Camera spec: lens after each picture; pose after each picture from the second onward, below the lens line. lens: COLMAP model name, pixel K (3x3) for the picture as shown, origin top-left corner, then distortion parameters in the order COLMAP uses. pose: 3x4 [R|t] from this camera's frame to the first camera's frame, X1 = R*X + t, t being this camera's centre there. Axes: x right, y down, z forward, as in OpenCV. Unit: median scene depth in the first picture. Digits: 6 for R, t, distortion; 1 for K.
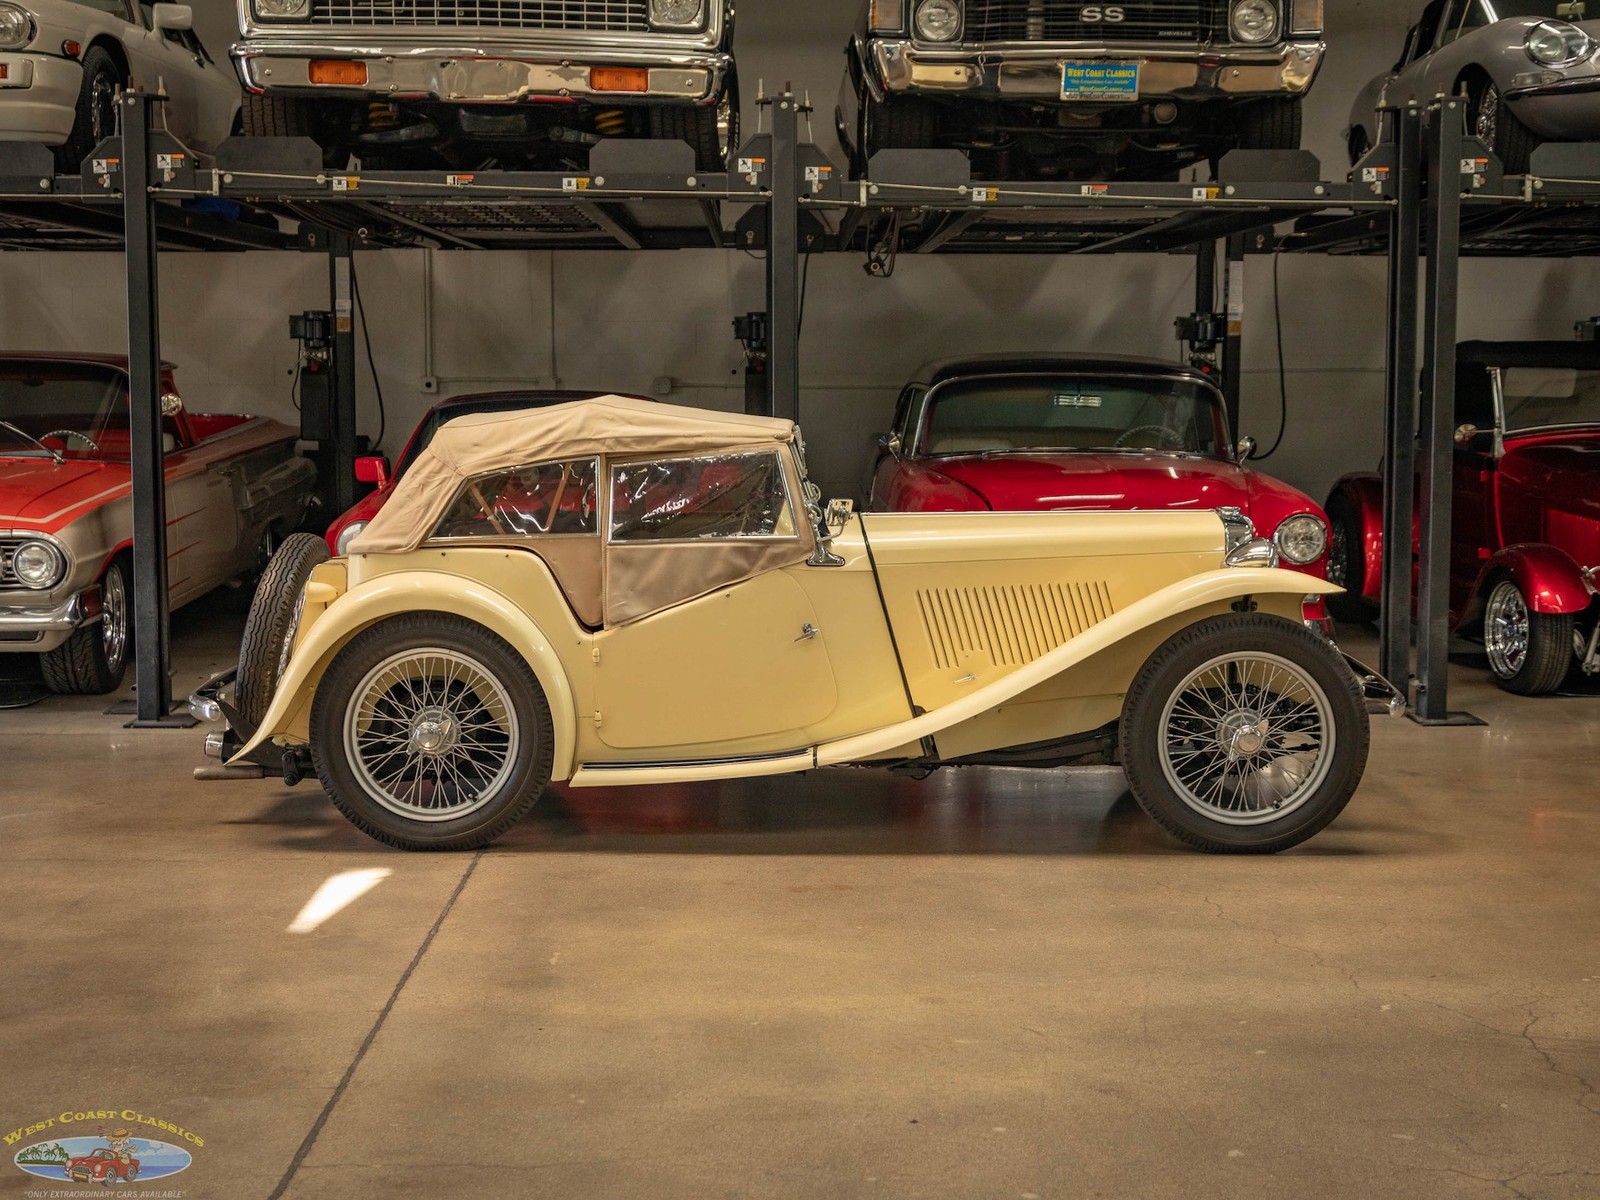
lens RADIAL K [[2492.0, 0, 800.0], [0, 2492.0, 600.0], [0, 0, 1]] dist [0.086475, -0.048772]
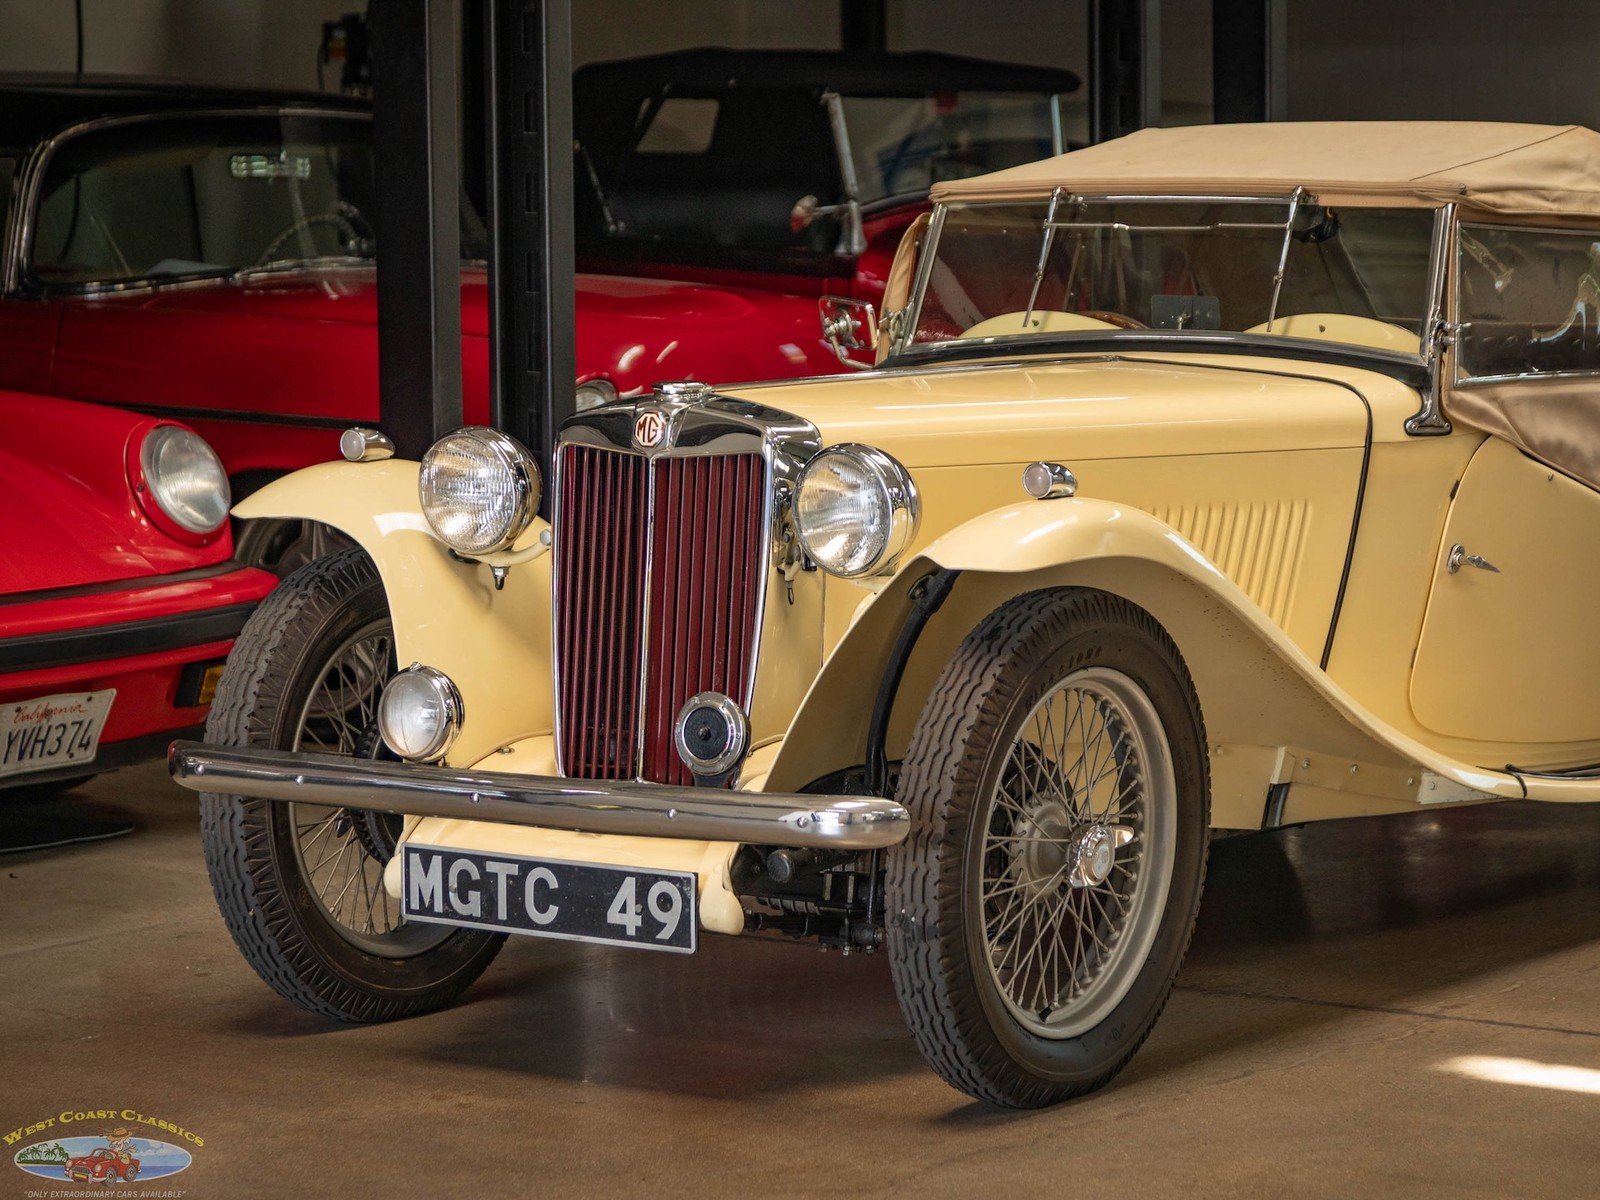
lens RADIAL K [[5090.6, 0, 800.0], [0, 5090.6, 600.0], [0, 0, 1]] dist [-0.022313, 0.048015]
pose [[0.610894, -0.085805, 0.787049, -1.014662], [0.091746, 0.995085, 0.037274, -0.032837], [-0.786378, 0.049438, 0.615764, 0.447843]]
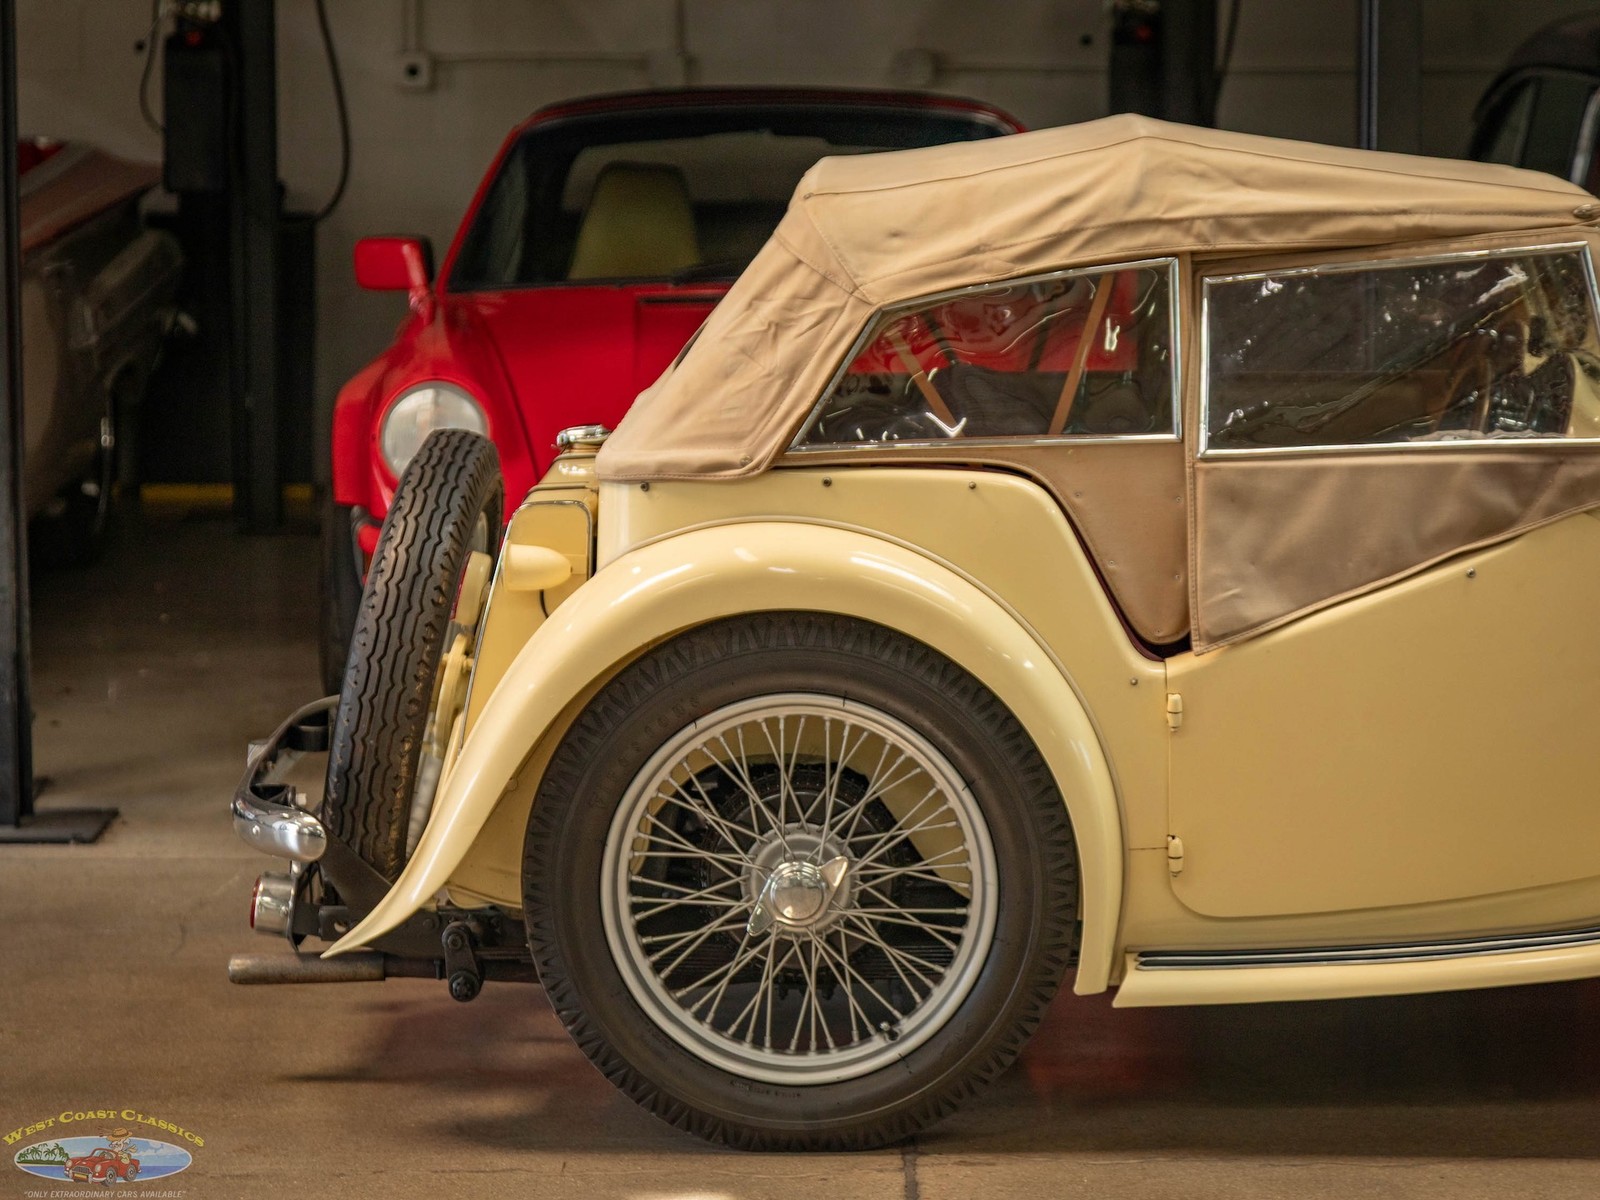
lens RADIAL K [[5090.6, 0, 800.0], [0, 5090.6, 600.0], [0, 0, 1]] dist [-0.022313, 0.048015]
pose [[0.999992, -0.003691, -0.001396, -0.145577], [0.003723, 0.999715, 0.023595, -0.018752], [0.001308, -0.023600, 0.999721, 0.097971]]
